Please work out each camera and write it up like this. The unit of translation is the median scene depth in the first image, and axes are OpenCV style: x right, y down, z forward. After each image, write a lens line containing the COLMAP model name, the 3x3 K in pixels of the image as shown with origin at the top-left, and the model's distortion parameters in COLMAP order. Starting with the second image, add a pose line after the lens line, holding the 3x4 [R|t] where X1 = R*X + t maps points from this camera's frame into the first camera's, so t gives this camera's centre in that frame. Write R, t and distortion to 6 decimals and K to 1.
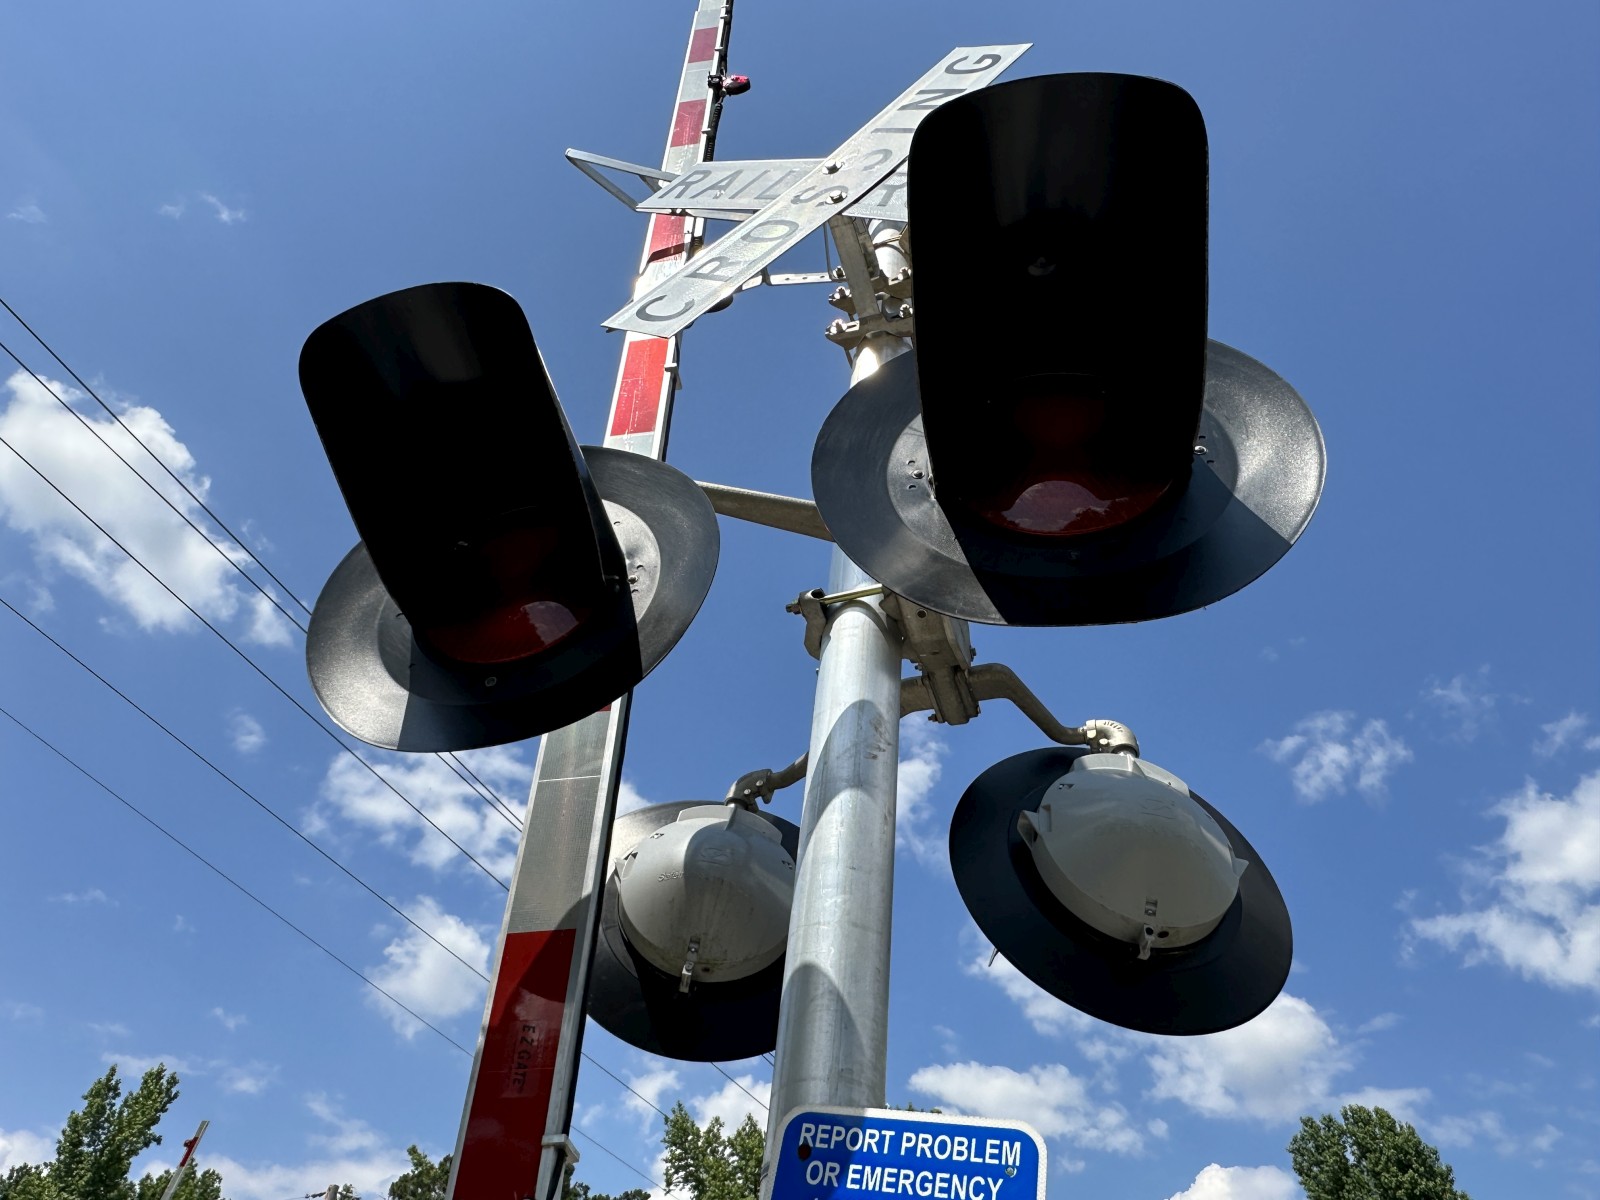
lens RADIAL K [[1143.8, 0, 781.5], [0, 1143.8, 597.2], [0, 0, 1]] dist [-0.007182, 0.005190]
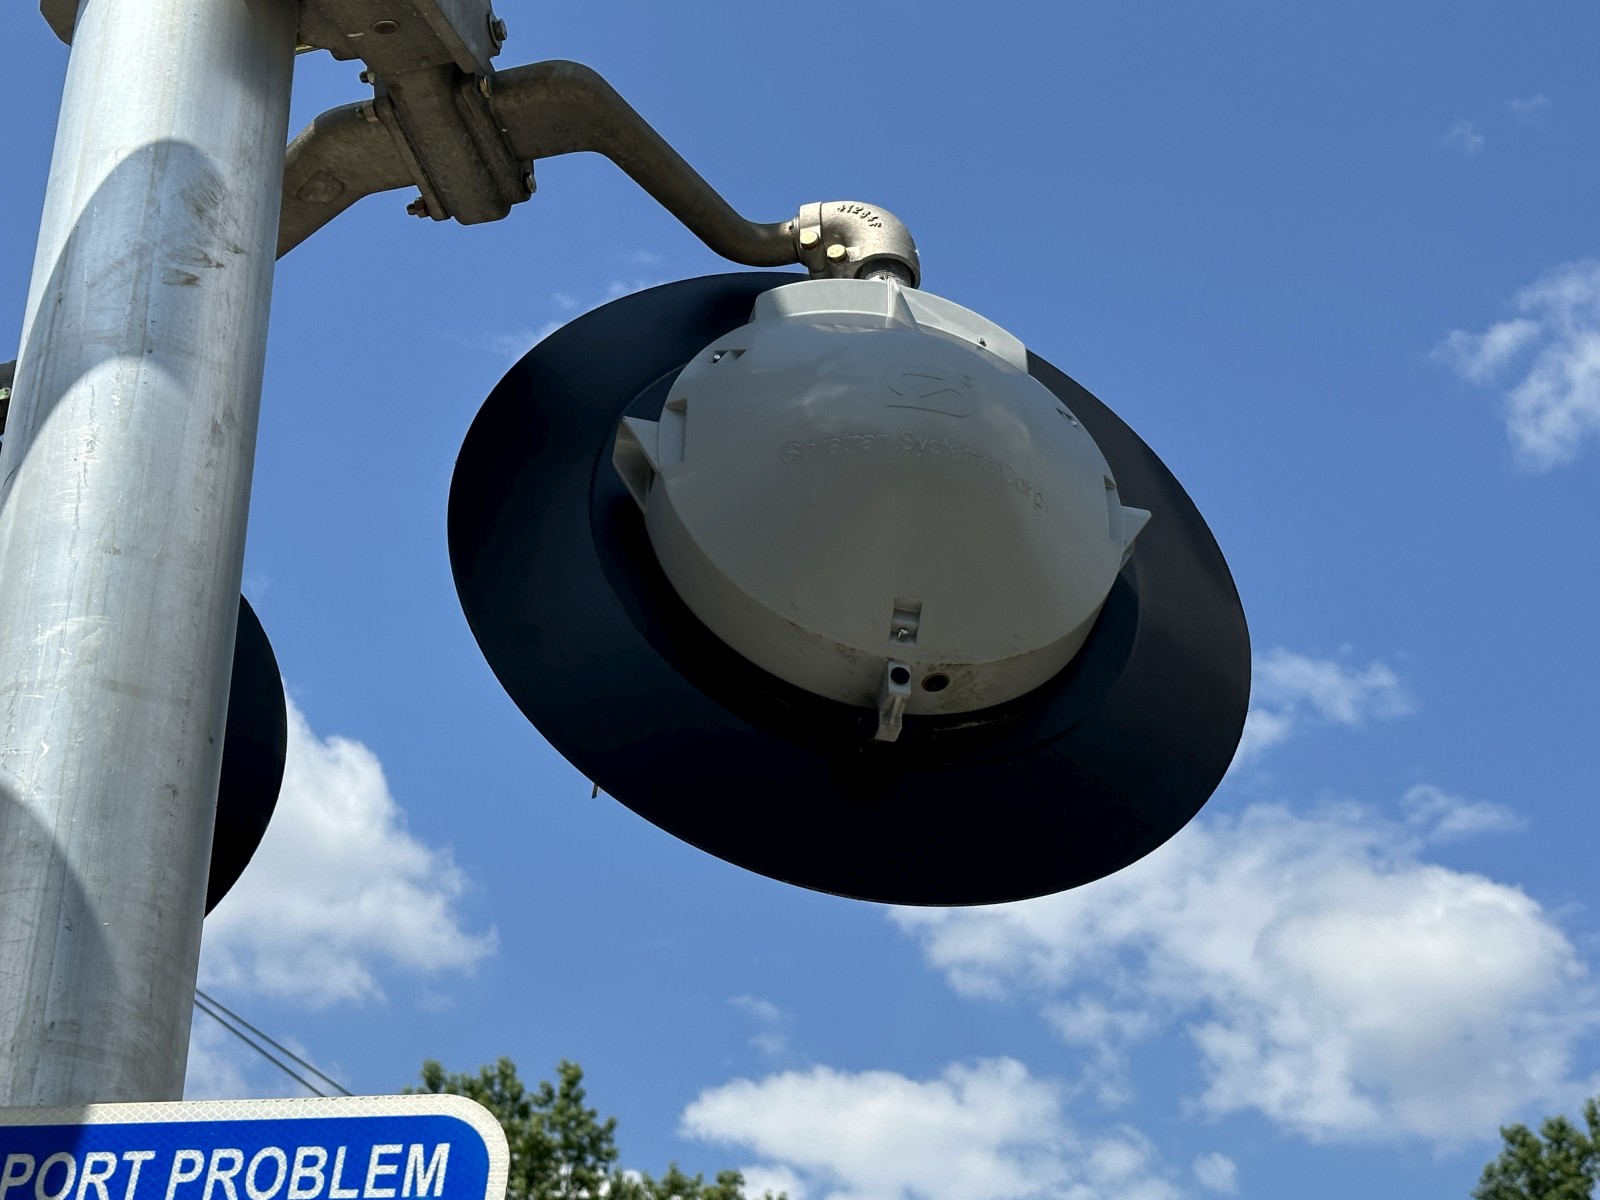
lens RADIAL K [[2663.0, 0, 805.5], [0, 2663.0, 579.6], [0, 0, 1]] dist [0.166888, -0.178425]
pose [[0.987550, -0.053066, 0.148086, 0.148258], [0.023079, 0.980072, 0.197295, 0.063052], [-0.155605, -0.191421, 0.969095, 0.052185]]
